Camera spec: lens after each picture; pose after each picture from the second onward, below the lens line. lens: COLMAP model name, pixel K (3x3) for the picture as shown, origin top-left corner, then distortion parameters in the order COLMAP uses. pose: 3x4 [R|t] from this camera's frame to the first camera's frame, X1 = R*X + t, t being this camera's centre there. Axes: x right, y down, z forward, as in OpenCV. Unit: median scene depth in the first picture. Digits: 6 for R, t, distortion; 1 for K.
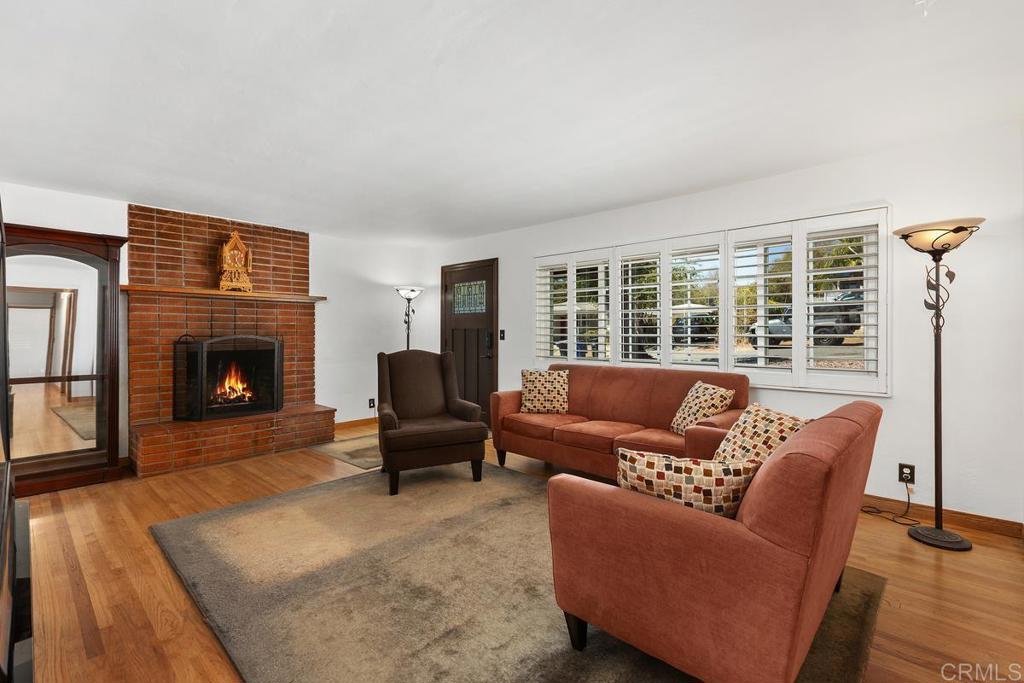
lens RADIAL K [[464.5, 0, 508.9], [0, 464.5, 325.9], [0, 0, 1]] dist [0.023457, -0.000385]
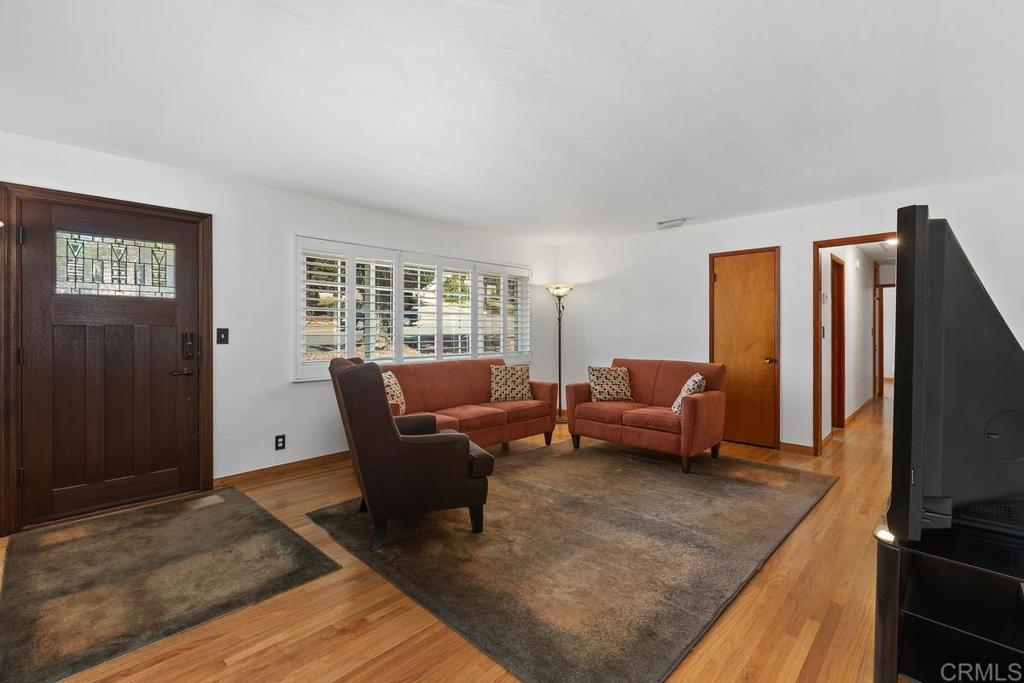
lens RADIAL K [[452.8, 0, 512.0], [0, 452.8, 341.5], [0, 0, 1]] dist [-0.001244, -0.000487]
pose [[0.006972, -0.019352, 0.999788, -0.703568], [-0.006694, 0.999789, 0.019399, 0.012539], [-0.999953, -0.006828, 0.006841, 0.643149]]
